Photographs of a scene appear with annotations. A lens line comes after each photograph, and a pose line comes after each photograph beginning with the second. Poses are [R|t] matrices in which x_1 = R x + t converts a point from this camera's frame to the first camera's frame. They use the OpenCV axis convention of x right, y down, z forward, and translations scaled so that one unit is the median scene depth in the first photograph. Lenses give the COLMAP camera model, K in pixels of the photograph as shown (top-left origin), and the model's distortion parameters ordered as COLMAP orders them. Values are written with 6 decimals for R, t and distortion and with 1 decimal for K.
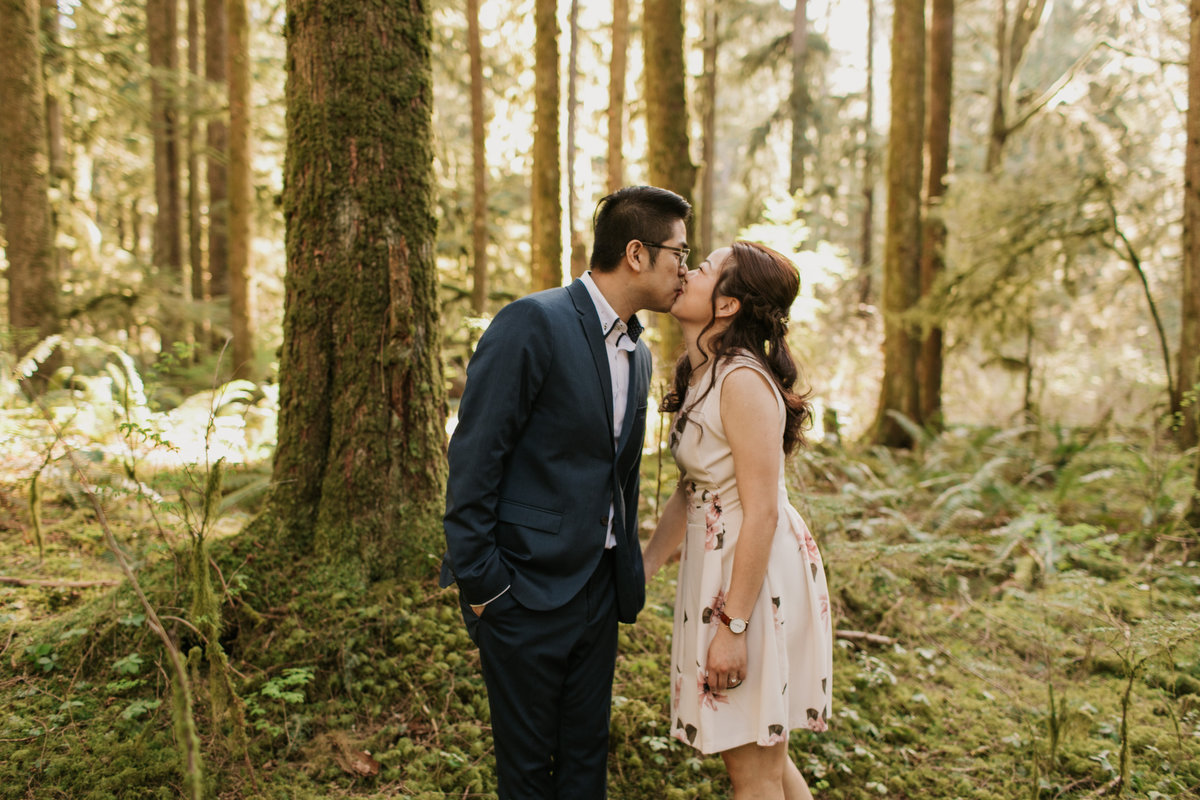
lens RADIAL K [[1175.4, 0, 604.1], [0, 1175.4, 382.6], [0, 0, 1]] dist [0.008622, -0.013299]
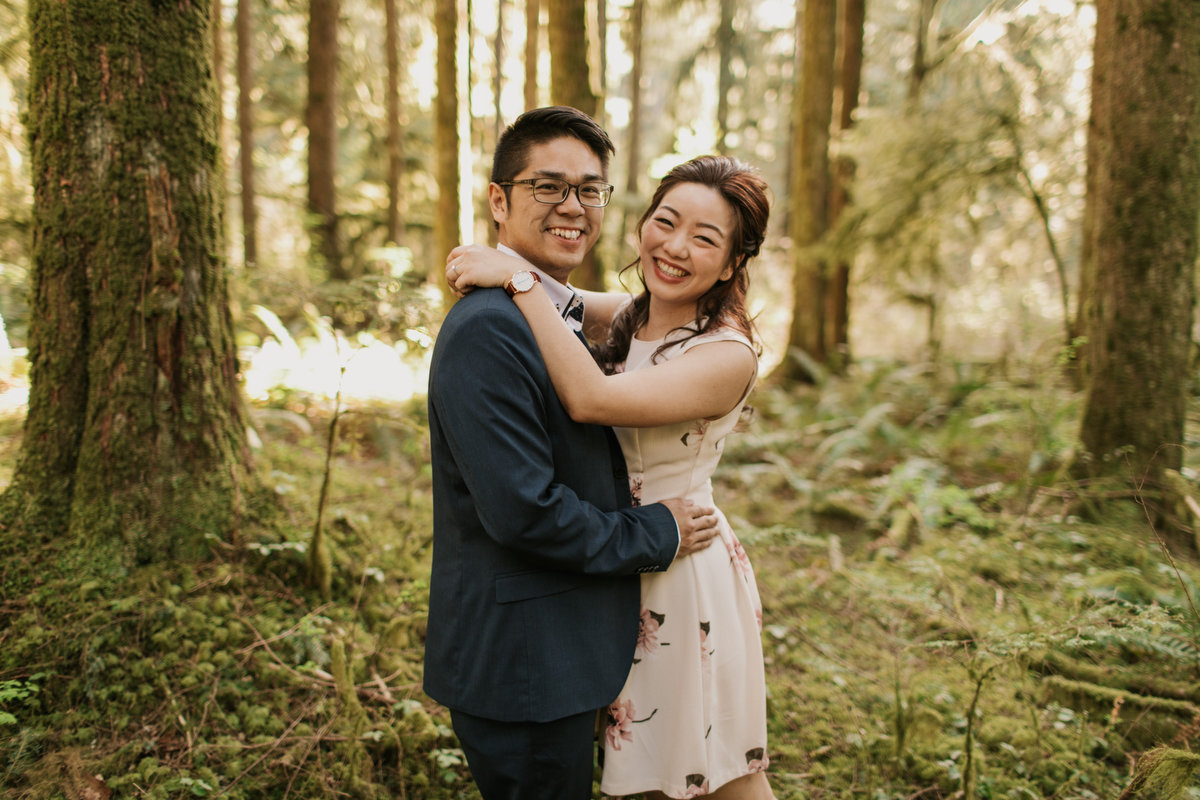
lens RADIAL K [[1146.4, 0, 599.0], [0, 1146.4, 385.1], [0, 0, 1]] dist [0.009279, -0.013006]
pose [[0.998380, 0.004397, 0.056722, 0.093817], [-0.008029, 0.997920, 0.063959, -0.020808], [-0.056323, -0.064311, 0.996339, 0.144594]]
